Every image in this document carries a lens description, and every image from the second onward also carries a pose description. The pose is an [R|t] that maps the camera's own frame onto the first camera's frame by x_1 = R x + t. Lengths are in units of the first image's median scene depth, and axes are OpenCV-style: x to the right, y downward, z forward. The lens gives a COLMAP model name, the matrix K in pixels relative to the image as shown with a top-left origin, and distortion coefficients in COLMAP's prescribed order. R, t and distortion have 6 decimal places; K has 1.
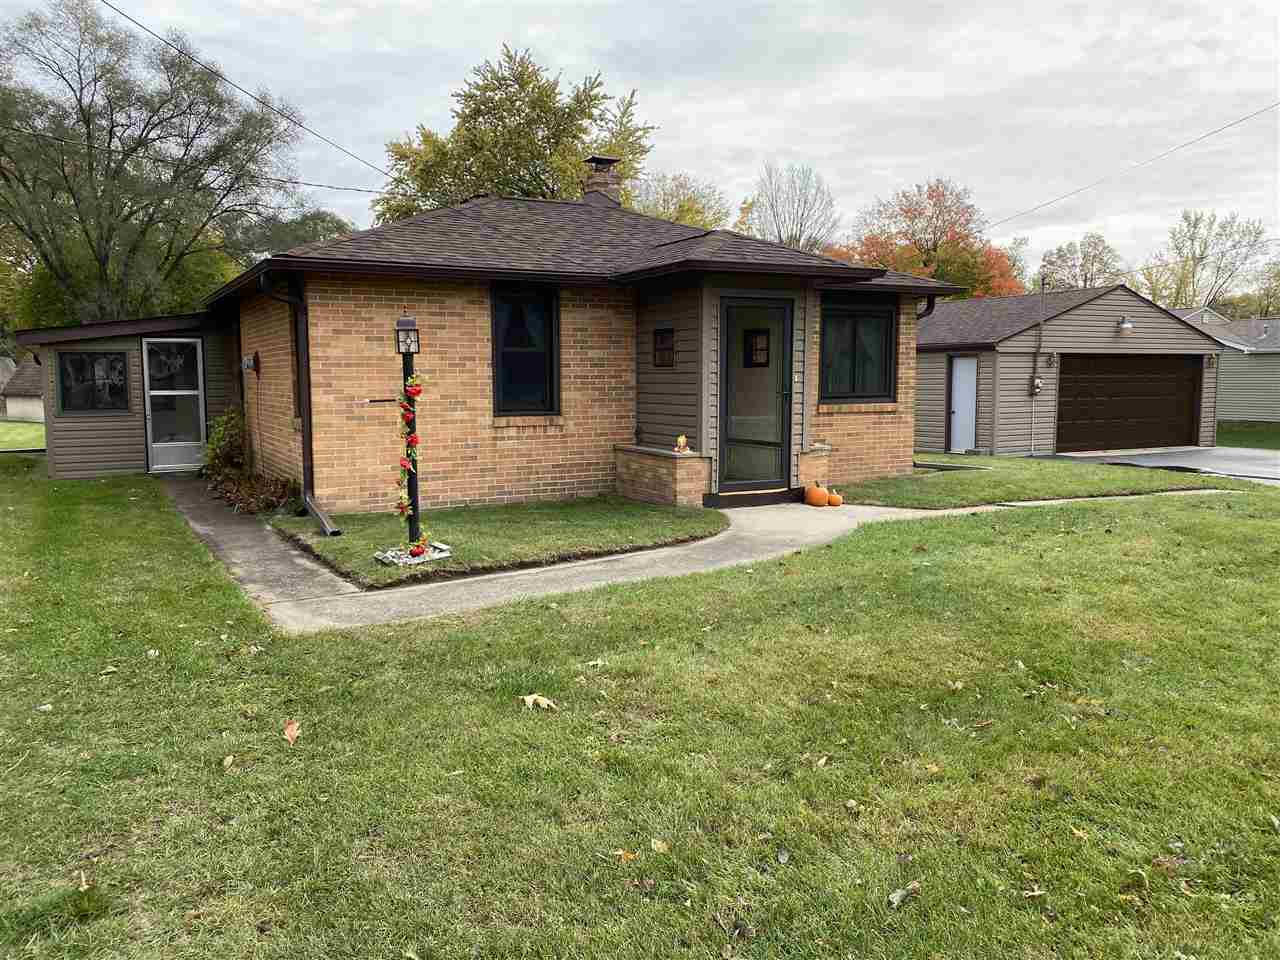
lens RADIAL K [[983.5, 0, 640.2], [0, 983.5, 468.6], [0, 0, 1]] dist [0.096785, -0.171944]
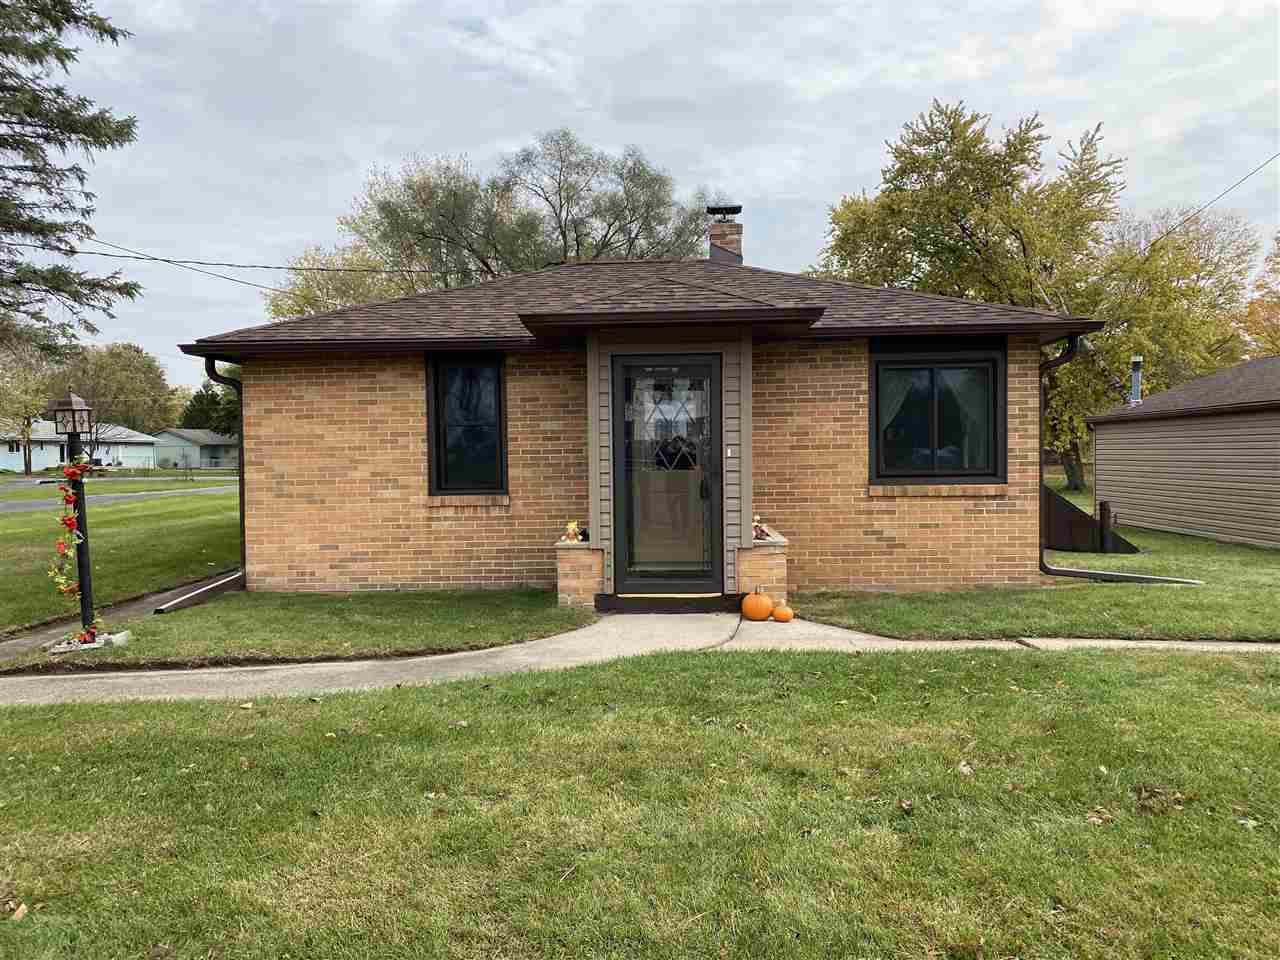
lens RADIAL K [[987.9, 0, 638.5], [0, 987.9, 462.4], [0, 0, 1]] dist [0.066079, -0.068186]
pose [[0.860252, -0.001145, -0.509869, 0.485584], [-0.038497, 0.996997, -0.067192, -0.027820], [0.508414, 0.077431, 0.857624, 0.286785]]
